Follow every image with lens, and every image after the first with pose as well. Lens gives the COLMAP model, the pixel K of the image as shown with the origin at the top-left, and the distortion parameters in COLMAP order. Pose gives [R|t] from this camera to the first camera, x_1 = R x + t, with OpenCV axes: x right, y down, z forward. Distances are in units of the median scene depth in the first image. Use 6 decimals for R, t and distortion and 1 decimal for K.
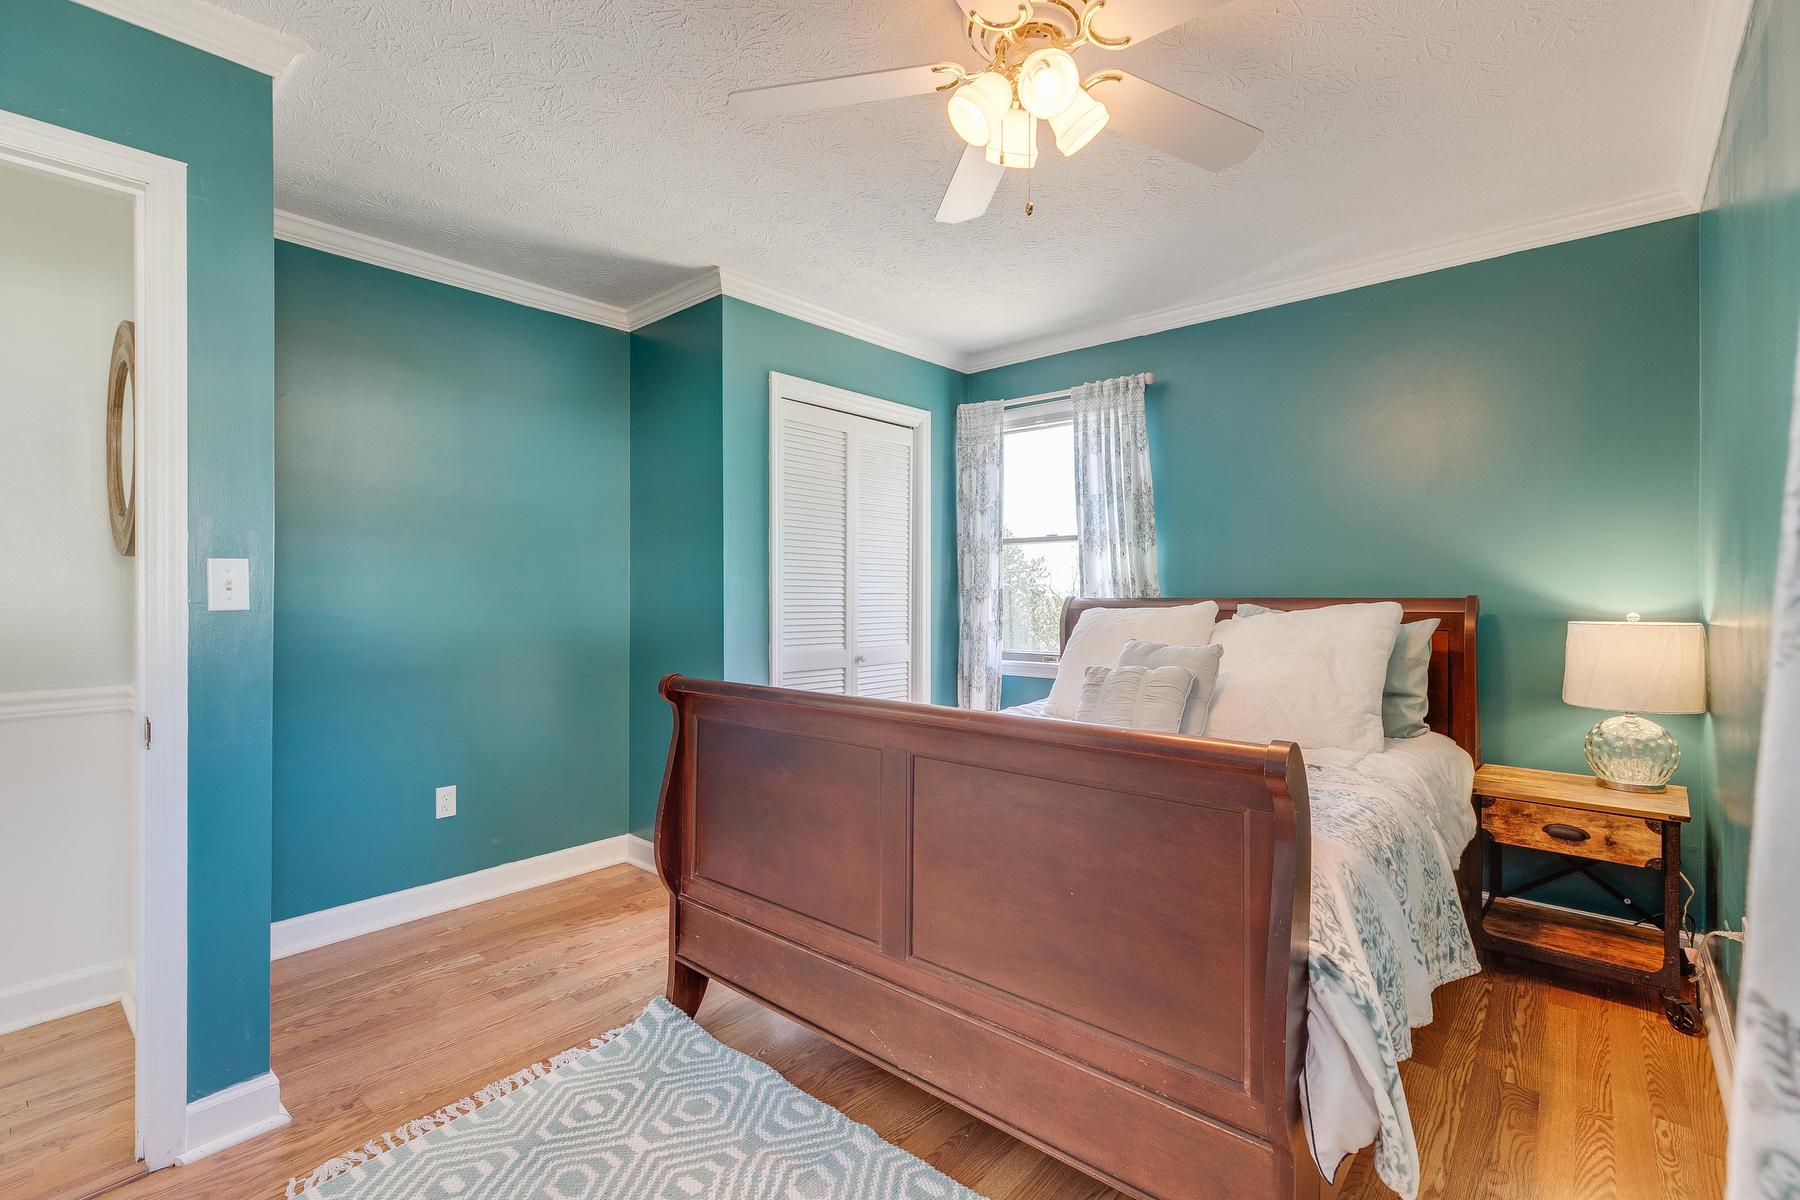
lens RADIAL K [[812.7, 0, 897.4], [0, 812.7, 597.0], [0, 0, 1]] dist [-0.001463, -0.000071]
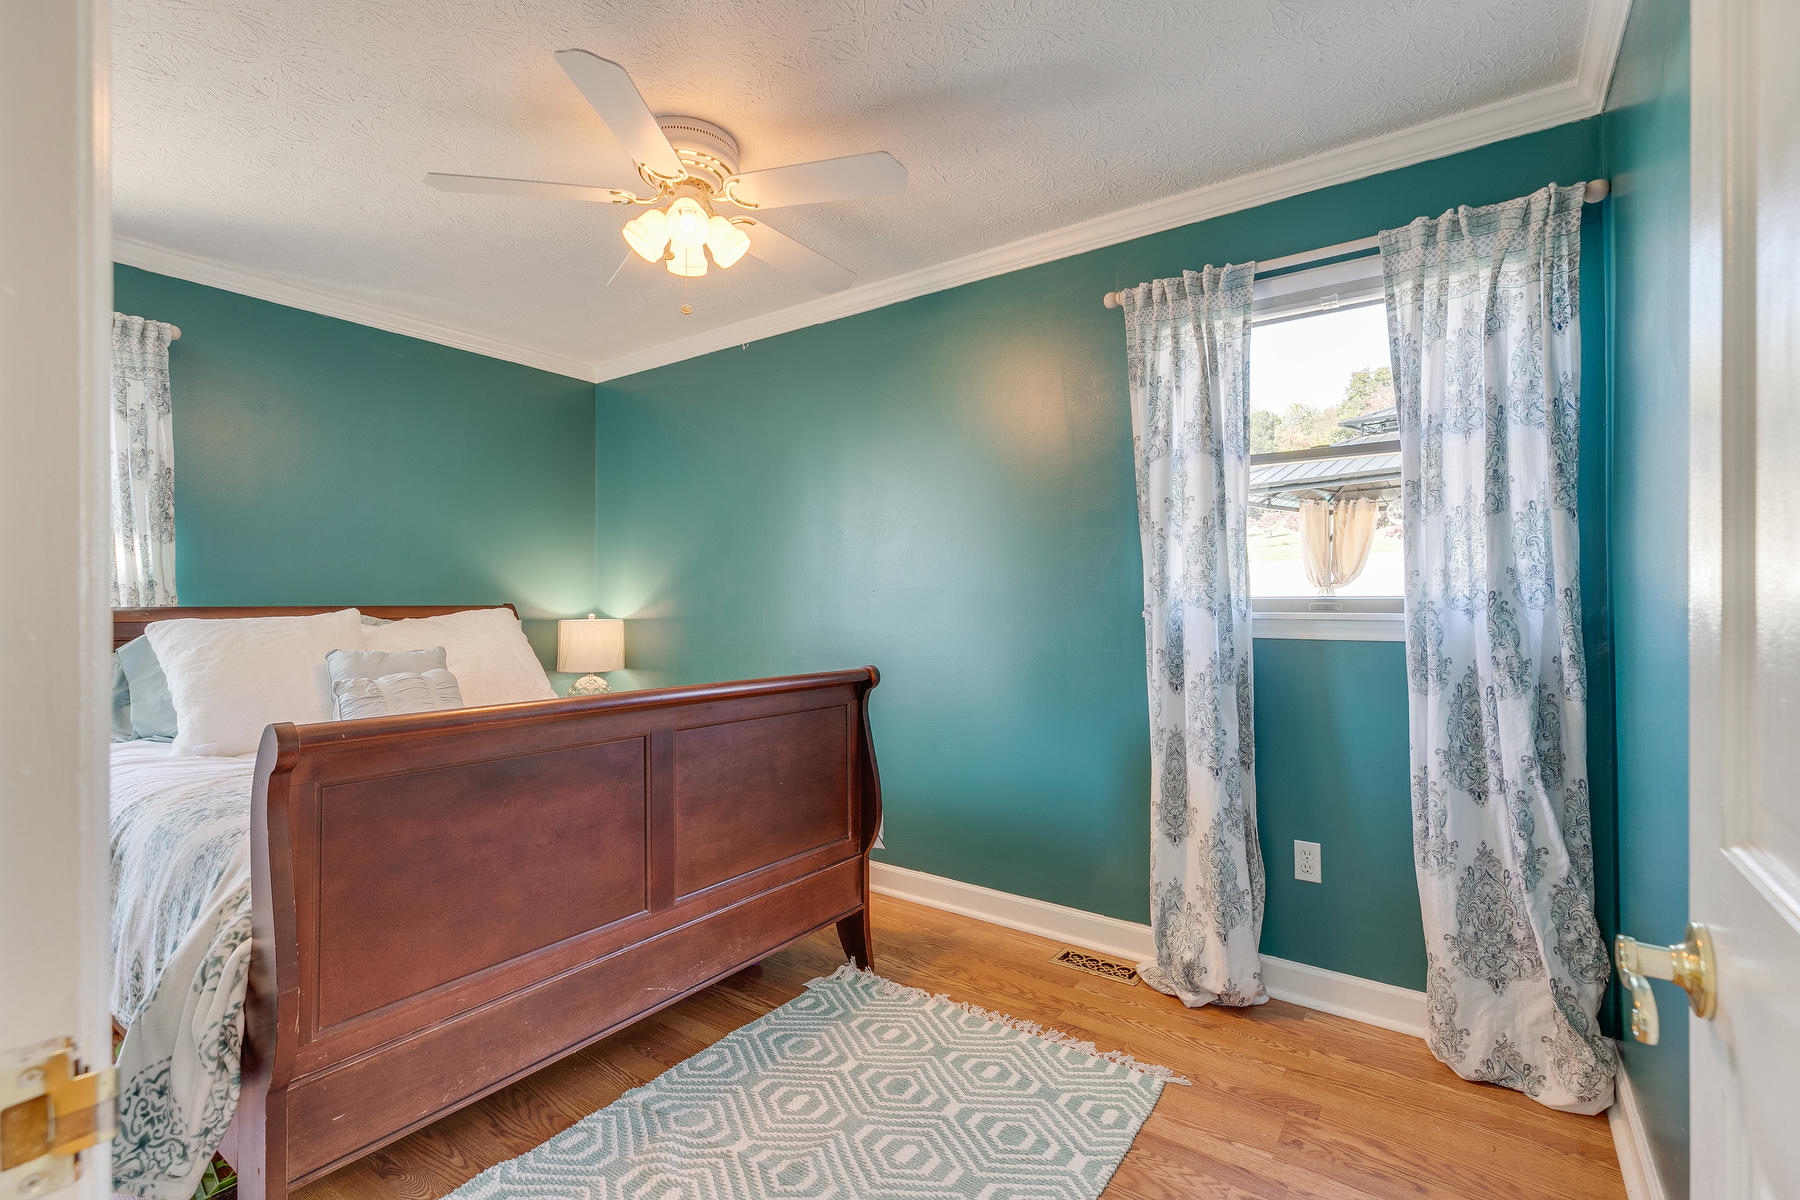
lens RADIAL K [[812.7, 0, 896.2], [0, 812.7, 603.0], [0, 0, 1]] dist [-0.001463, -0.000071]
pose [[-0.097549, 0.005885, 0.995213, -1.429067], [0.006058, 0.999967, -0.005319, 0.017902], [-0.995212, 0.005510, -0.097581, 0.933862]]
